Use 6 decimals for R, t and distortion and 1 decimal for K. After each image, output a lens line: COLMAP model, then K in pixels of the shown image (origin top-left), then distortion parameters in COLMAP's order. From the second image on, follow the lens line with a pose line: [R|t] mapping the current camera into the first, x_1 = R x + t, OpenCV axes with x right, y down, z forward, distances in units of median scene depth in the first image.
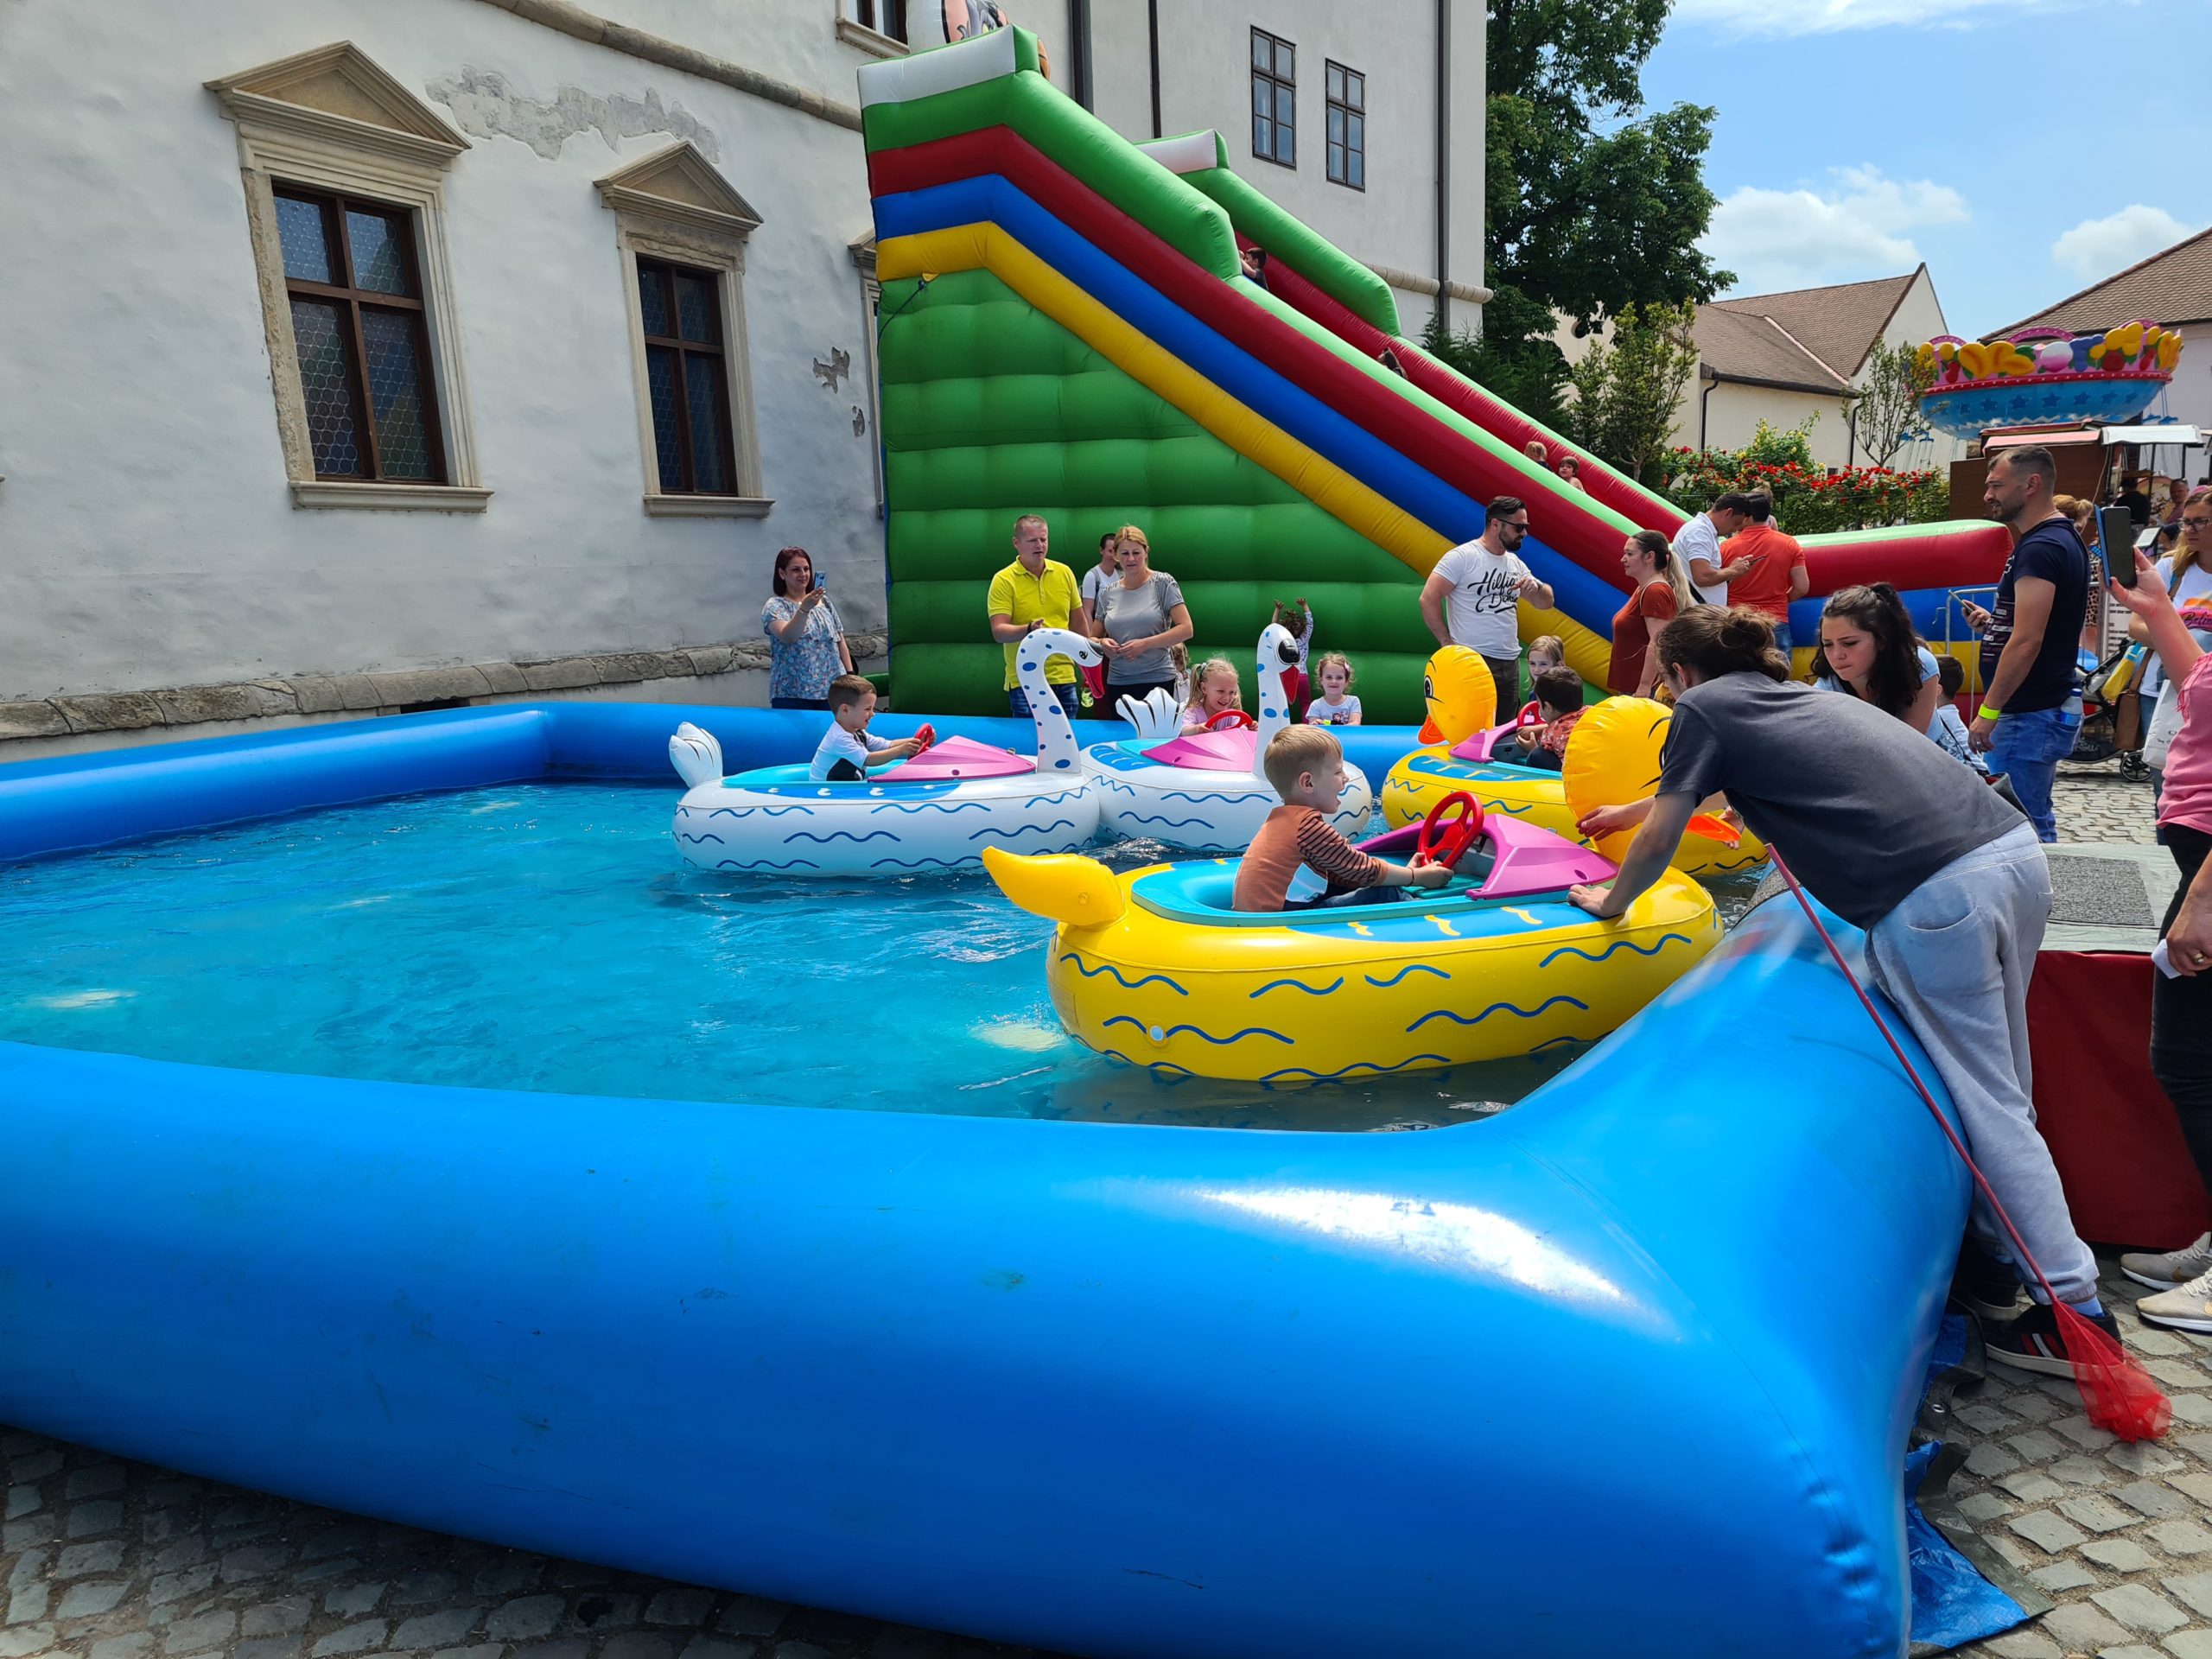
lens RADIAL K [[1596.9, 0, 1119.0], [0, 1596.9, 860.4], [0, 0, 1]] dist [0.064577, -0.053574]
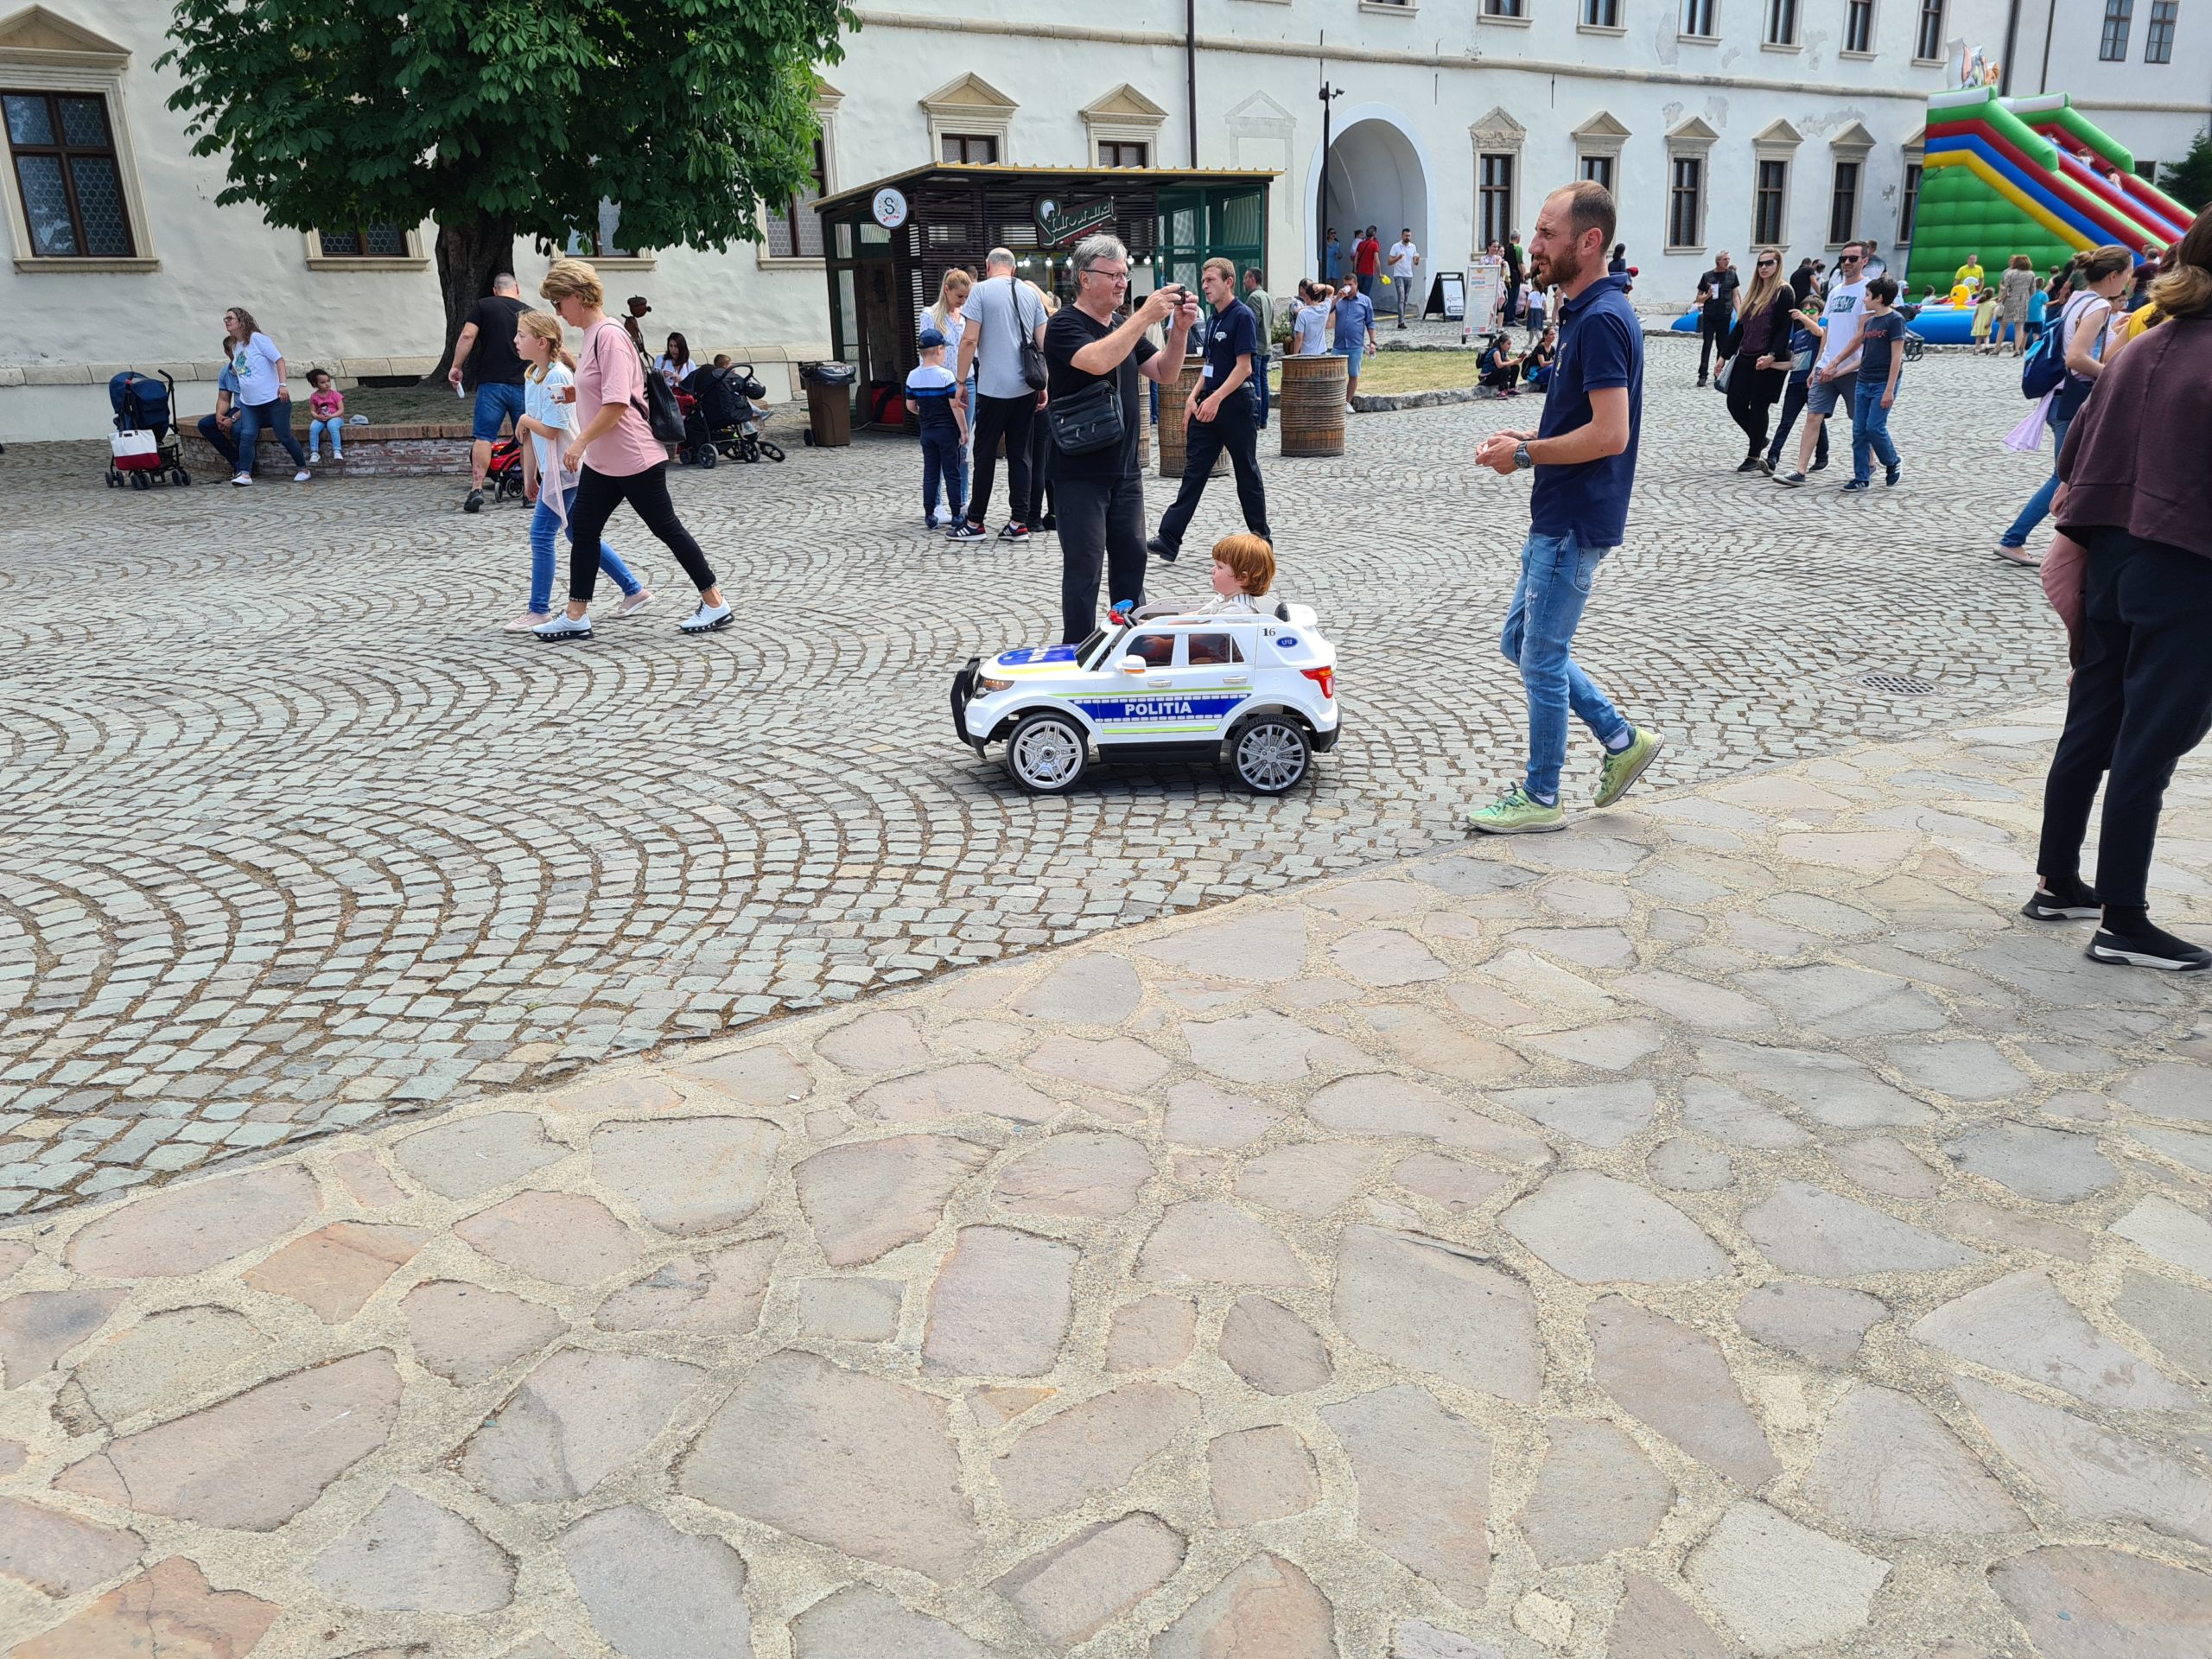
lens RADIAL K [[1596.9, 0, 1105.1], [0, 1596.9, 831.5], [0, 0, 1]] dist [0.064577, -0.053574]
pose [[0.894688, 0.144895, -0.422539, -0.052461], [-0.080340, 0.982700, 0.166869, 0.477550], [0.439408, -0.115349, 0.890851, -2.535350]]
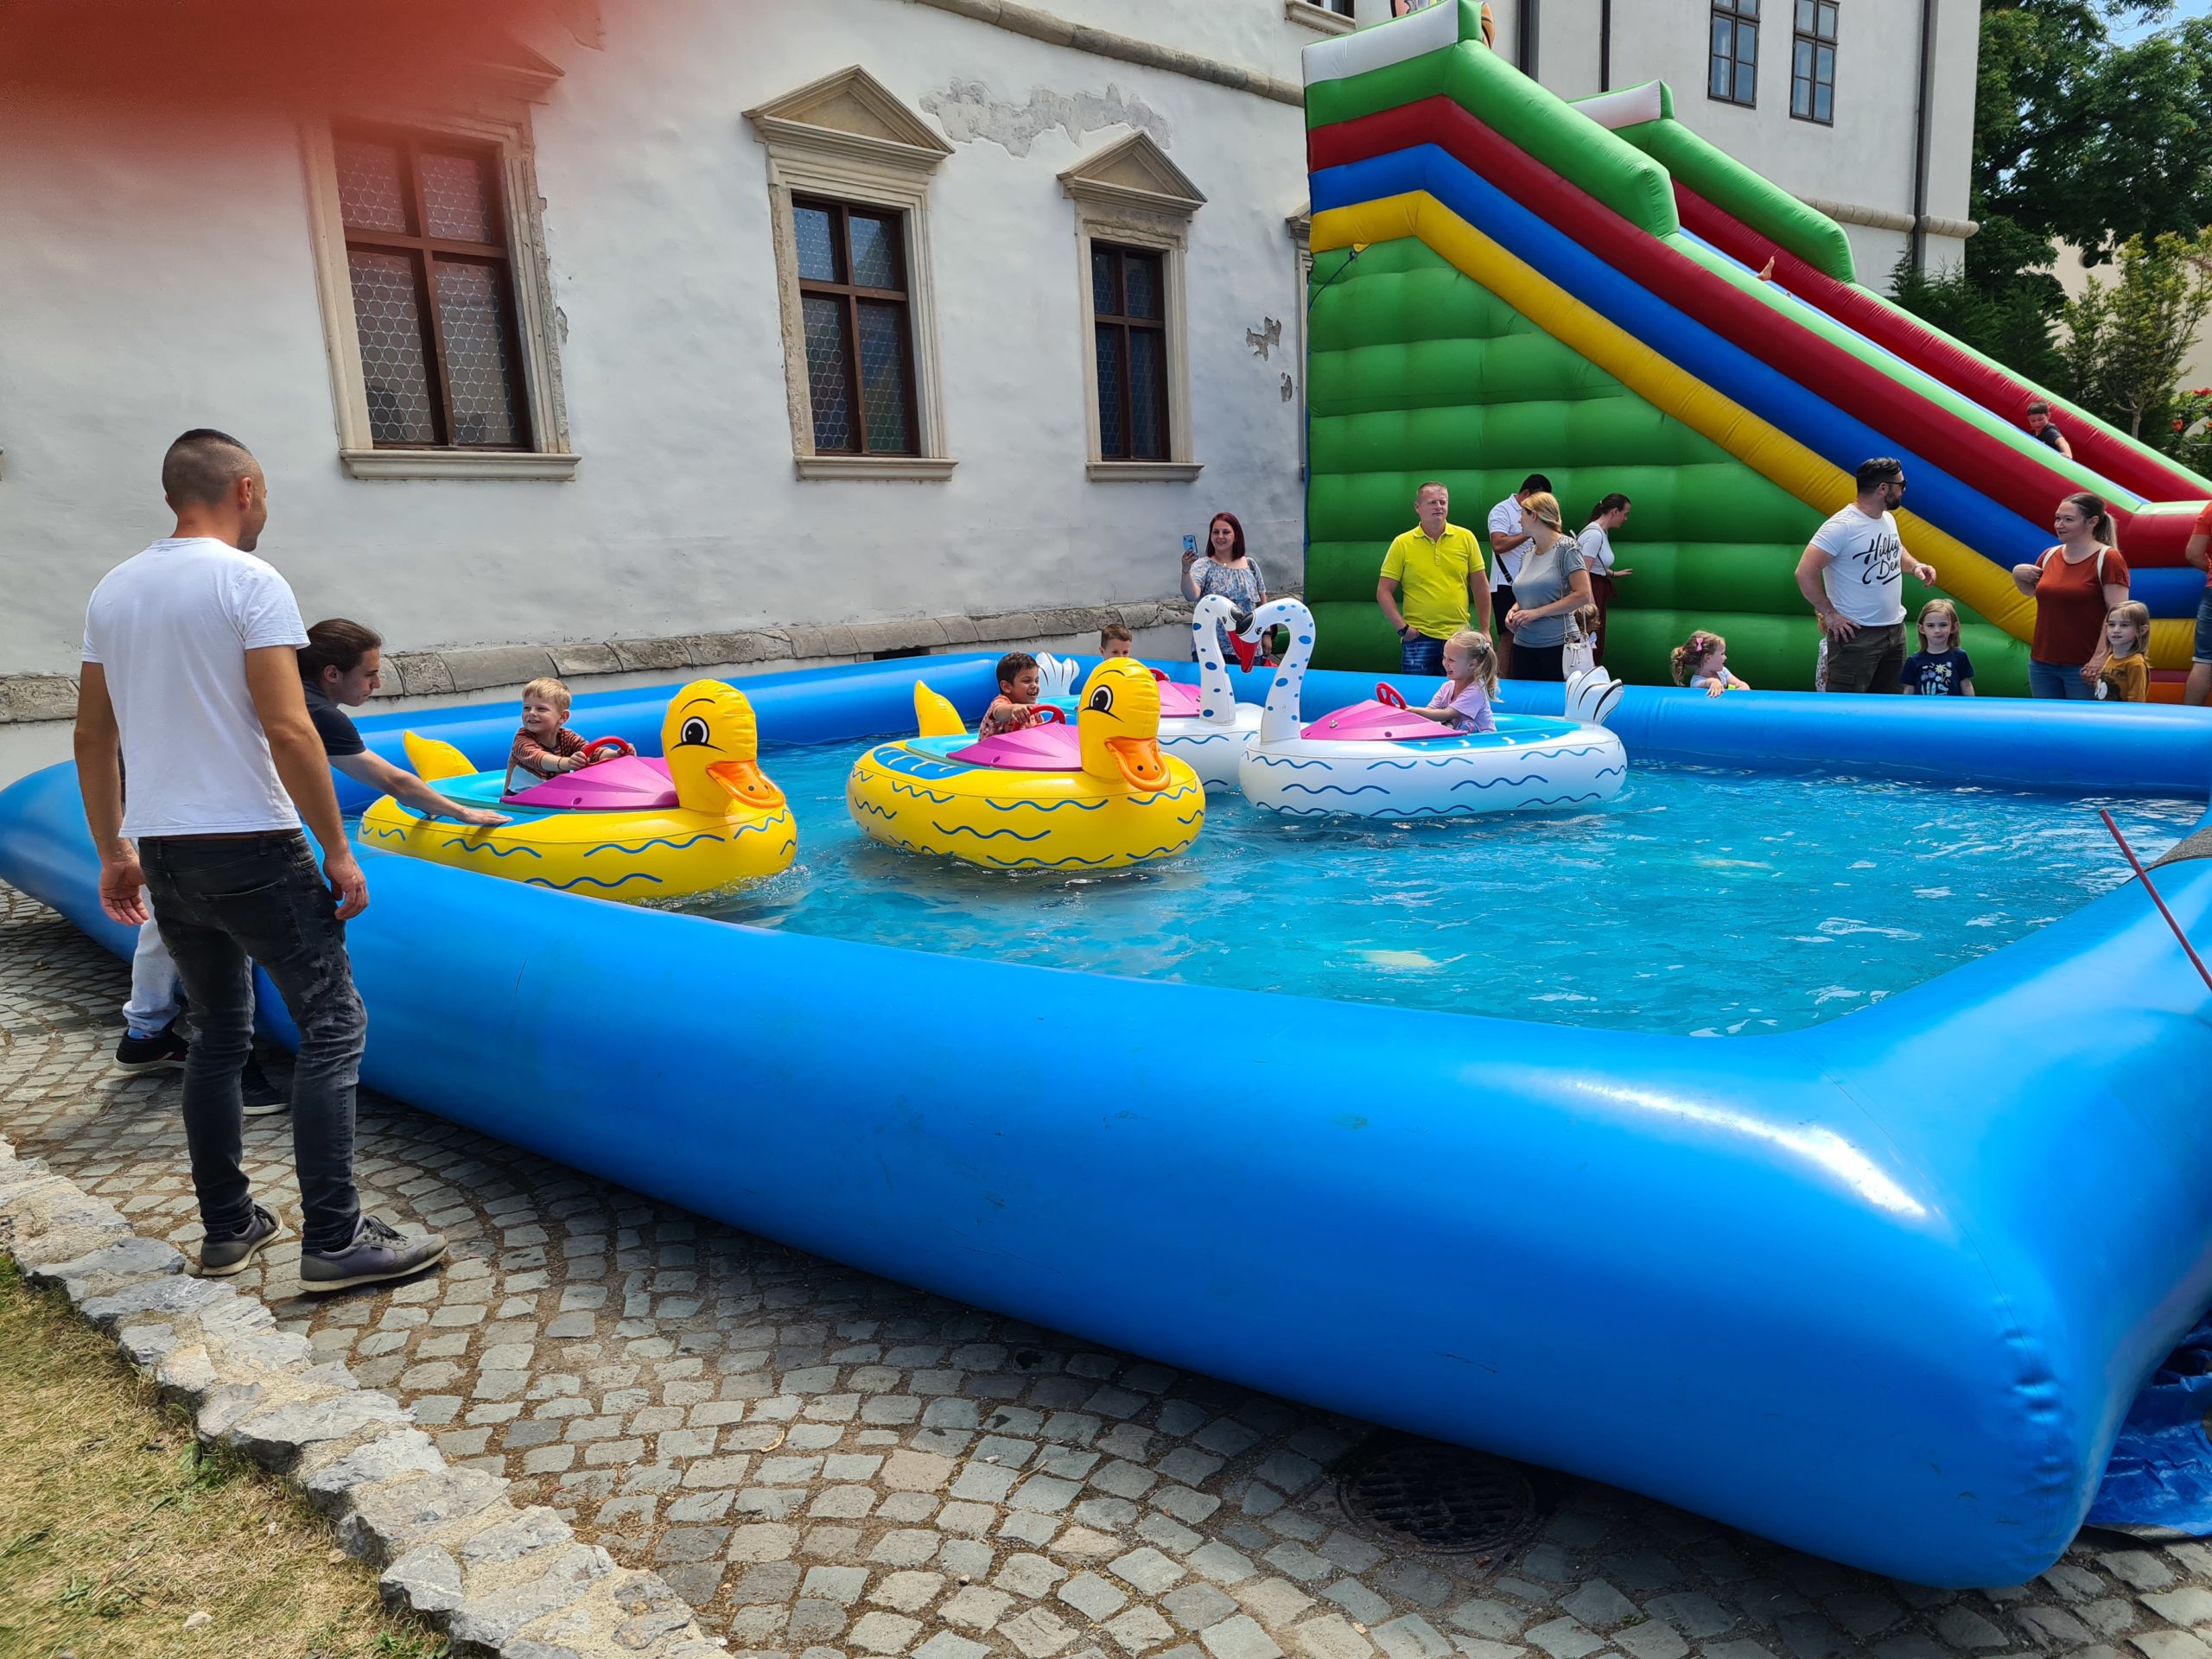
lens RADIAL K [[1596.9, 0, 1135.5], [0, 1596.9, 837.3], [0, 0, 1]] dist [0.064577, -0.053574]
pose [[0.969380, 0.048019, -0.240827, 0.009566], [-0.044729, 0.998816, 0.019112, 0.003447], [0.241459, -0.007755, 0.970380, -0.043989]]
